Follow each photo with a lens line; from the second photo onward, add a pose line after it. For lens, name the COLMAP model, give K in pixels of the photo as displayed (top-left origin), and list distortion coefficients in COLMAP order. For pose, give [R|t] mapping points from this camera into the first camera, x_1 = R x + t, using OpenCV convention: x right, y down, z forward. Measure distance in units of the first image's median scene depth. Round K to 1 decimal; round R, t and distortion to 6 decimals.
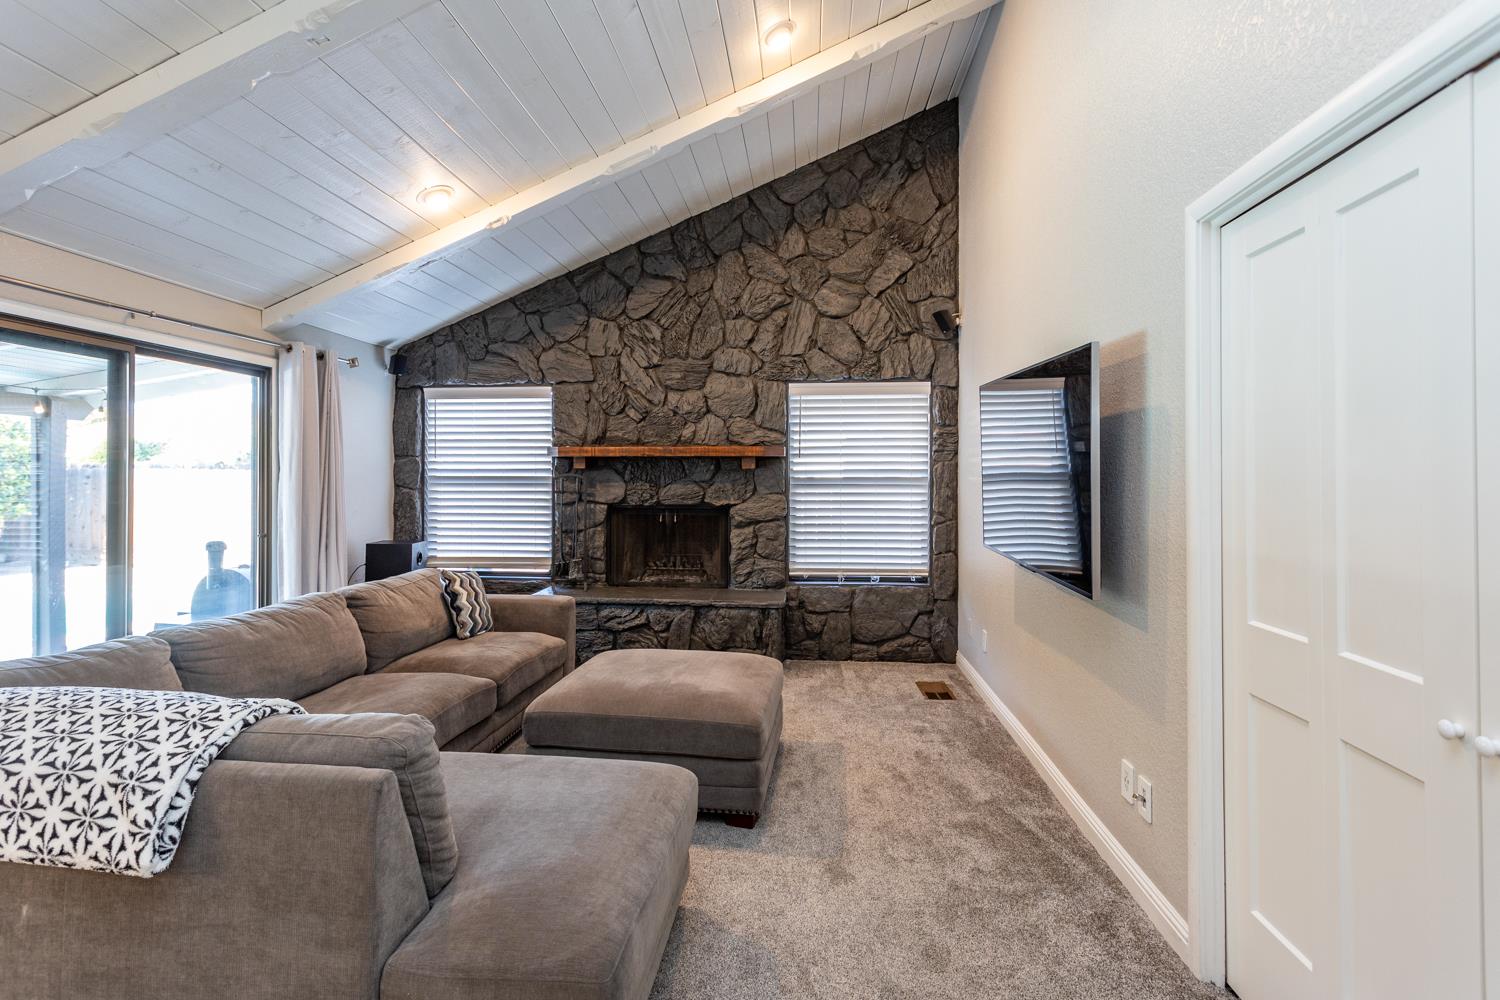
lens RADIAL K [[728.1, 0, 737.5], [0, 728.1, 471.9], [0, 0, 1]] dist [0.002467, 0.002551]
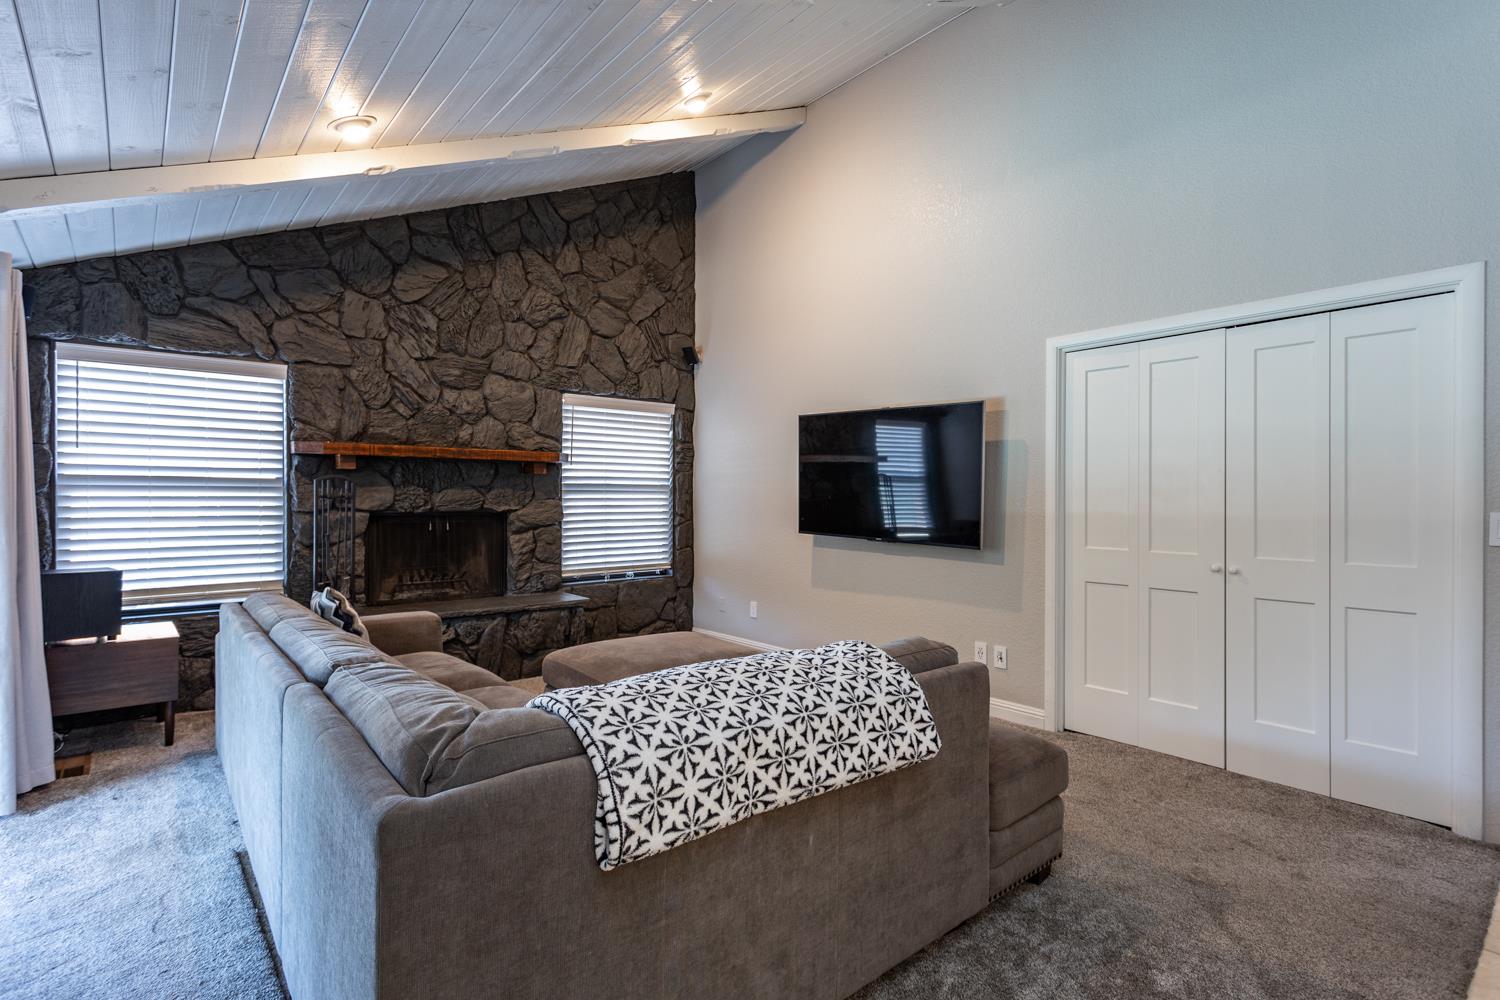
lens RADIAL K [[728.1, 0, 759.0], [0, 728.1, 498.1], [0, 0, 1]] dist [0.002467, 0.002551]
pose [[0.695012, -0.000081, 0.718998, -0.484254], [-0.008019, 0.999937, 0.007865, 0.018299], [-0.718953, -0.011232, 0.694968, 0.074342]]
